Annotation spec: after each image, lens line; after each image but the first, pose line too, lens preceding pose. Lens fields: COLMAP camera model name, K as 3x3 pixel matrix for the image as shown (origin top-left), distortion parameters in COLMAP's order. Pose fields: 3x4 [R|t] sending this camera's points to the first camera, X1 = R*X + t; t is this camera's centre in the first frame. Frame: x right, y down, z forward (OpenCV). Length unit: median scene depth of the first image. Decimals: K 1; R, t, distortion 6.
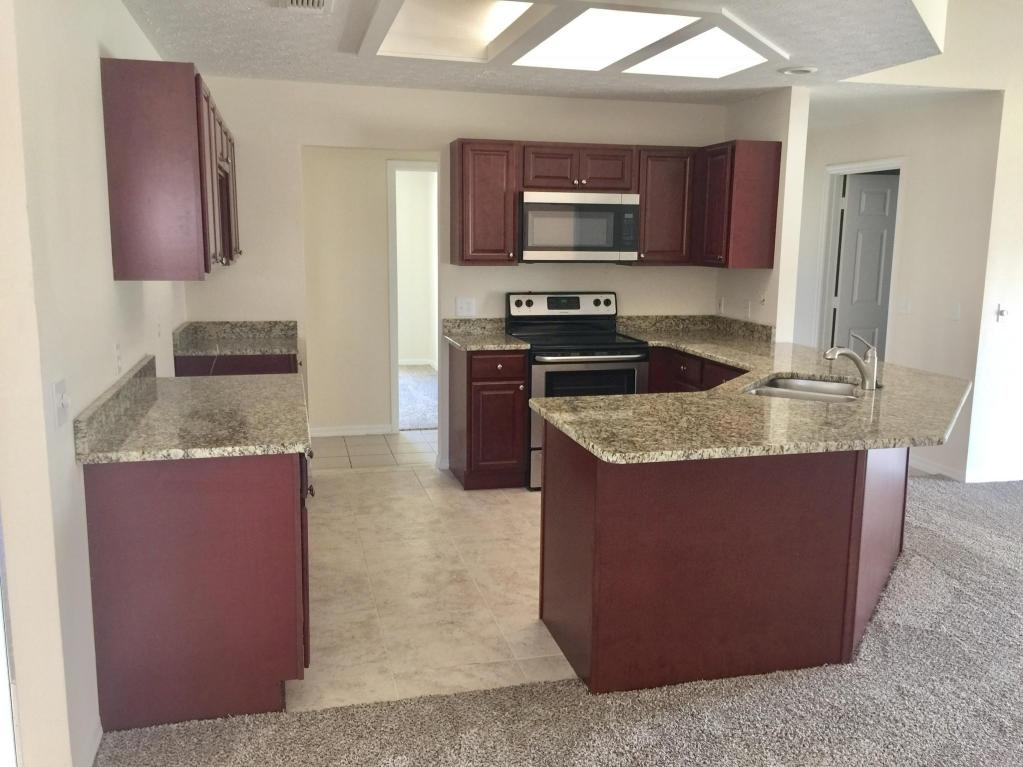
lens RADIAL K [[875.4, 0, 508.4], [0, 875.4, 384.3], [0, 0, 1]] dist [0.055927, 0.003809]
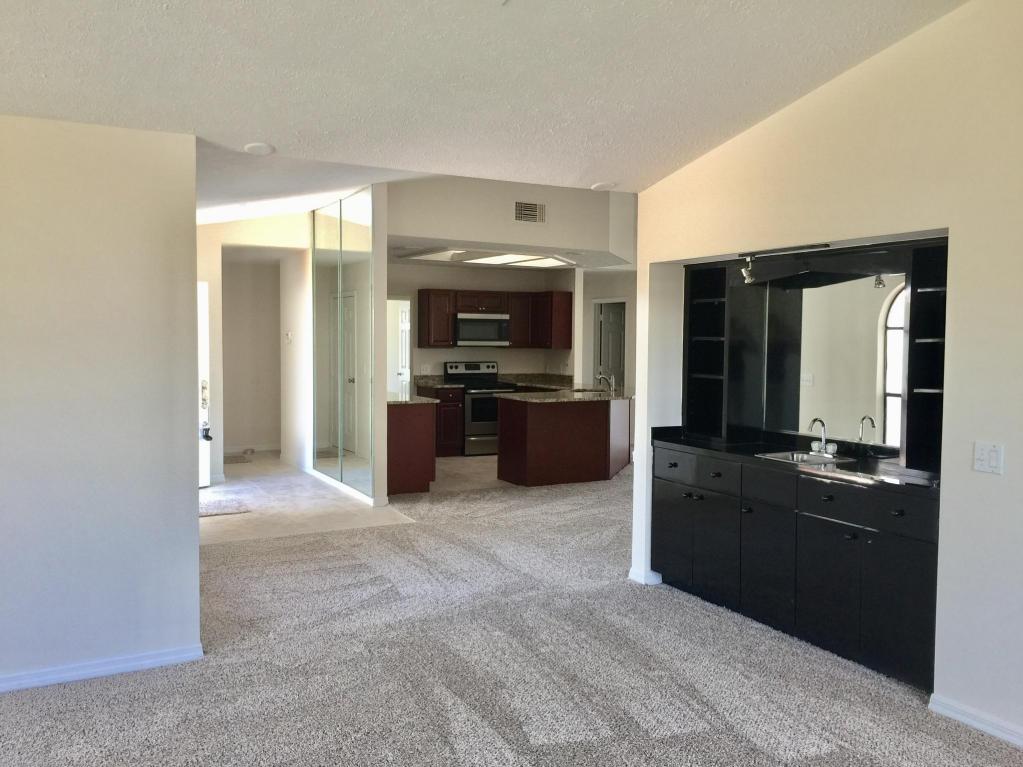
lens RADIAL K [[875.4, 0, 512.3], [0, 875.4, 382.5], [0, 0, 1]] dist [0.055927, 0.003809]
pose [[0.969557, -0.015788, 0.244357, -0.352602], [0.043307, 0.993244, -0.107659, 0.168249], [-0.241007, 0.114964, 0.963690, -0.984815]]
